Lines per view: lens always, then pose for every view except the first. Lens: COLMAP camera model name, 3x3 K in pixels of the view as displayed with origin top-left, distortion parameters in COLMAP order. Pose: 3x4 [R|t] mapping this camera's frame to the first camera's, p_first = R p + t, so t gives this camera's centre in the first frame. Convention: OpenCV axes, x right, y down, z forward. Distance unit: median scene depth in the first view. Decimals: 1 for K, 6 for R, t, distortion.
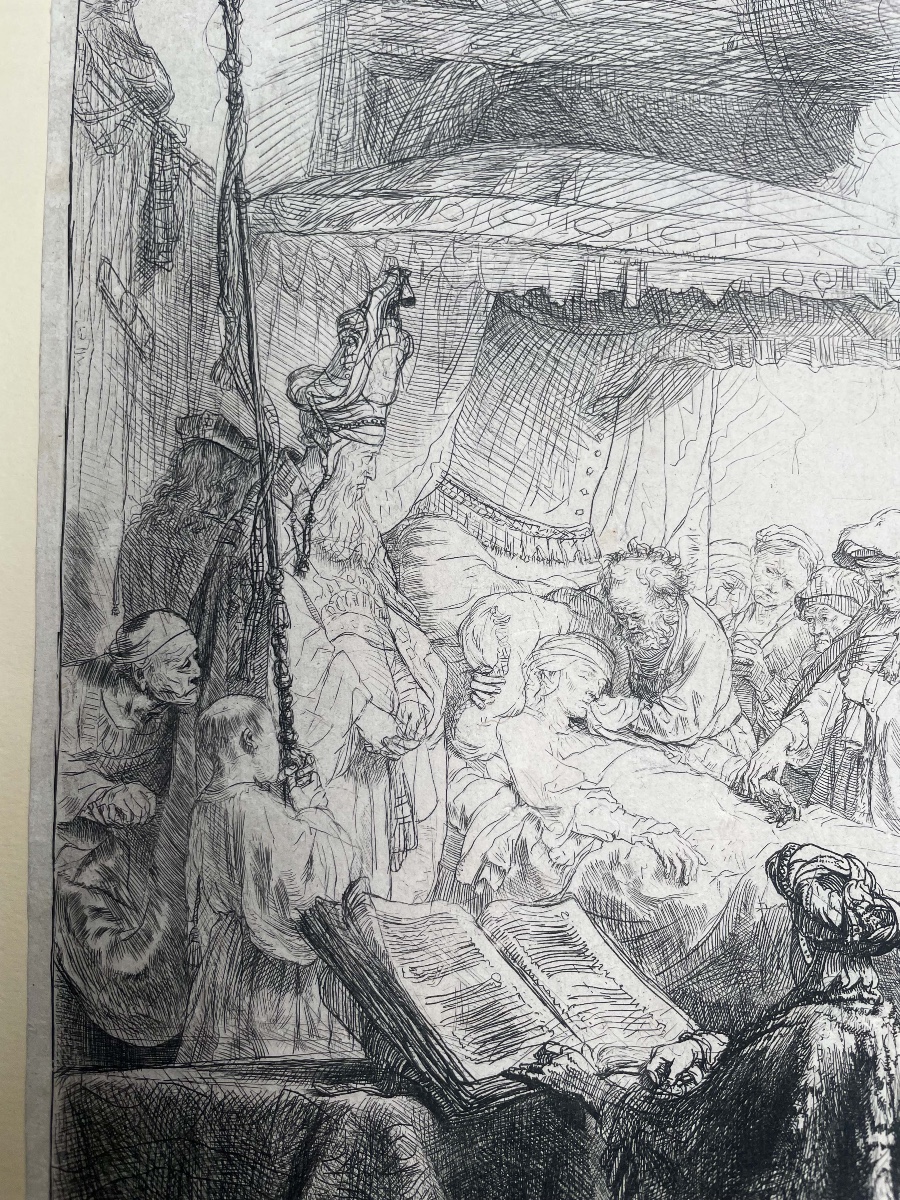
lens RADIAL K [[910.0, 0, 450.0], [0, 910.0, 600.0], [0, 0, 1]] dist [0.061518, -0.097417]
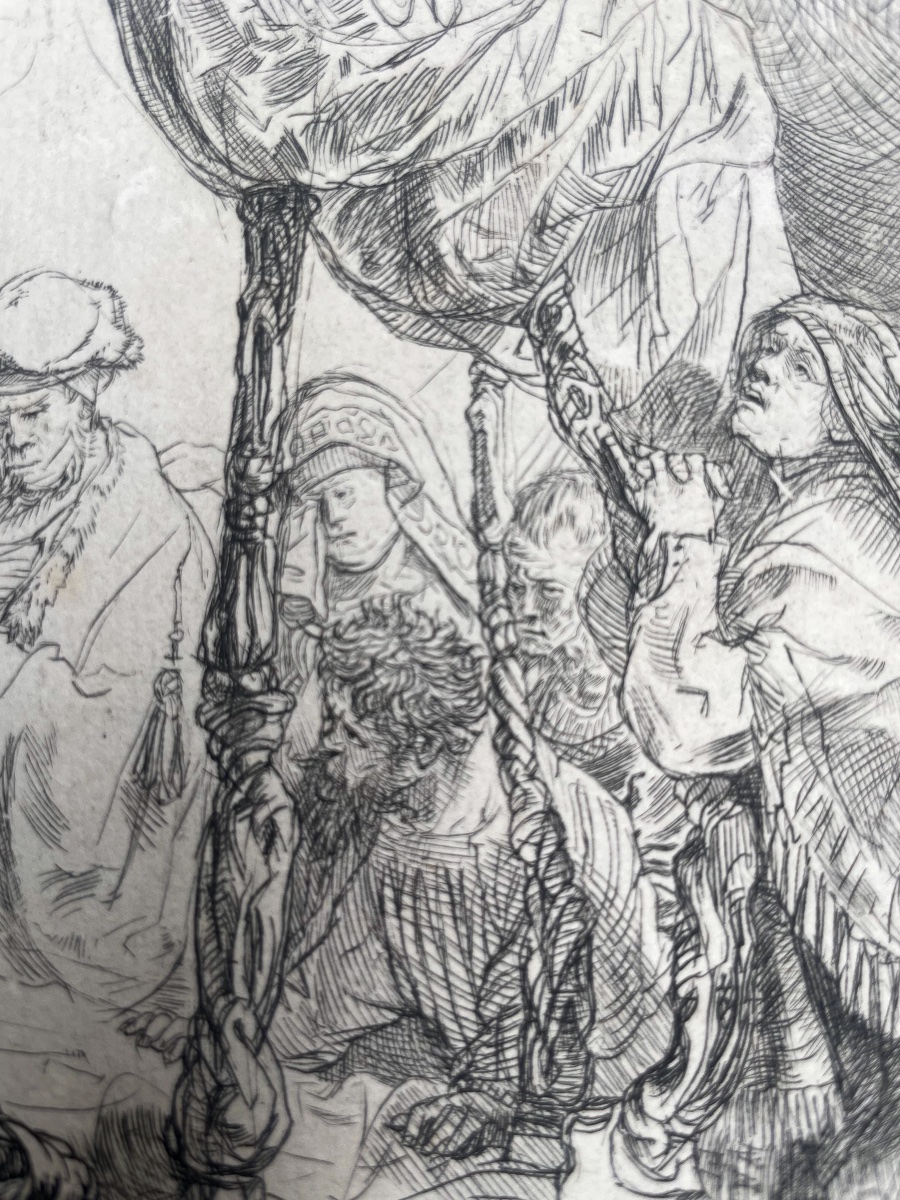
lens RADIAL K [[907.1, 0, 450.0], [0, 907.1, 600.0], [0, 0, 1]] dist [0.045250, -0.092027]
pose [[0.999596, -0.007310, -0.027482, 0.708751], [0.007404, 0.999967, 0.003316, 0.067389], [0.027456, -0.003518, 0.999617, 0.561938]]
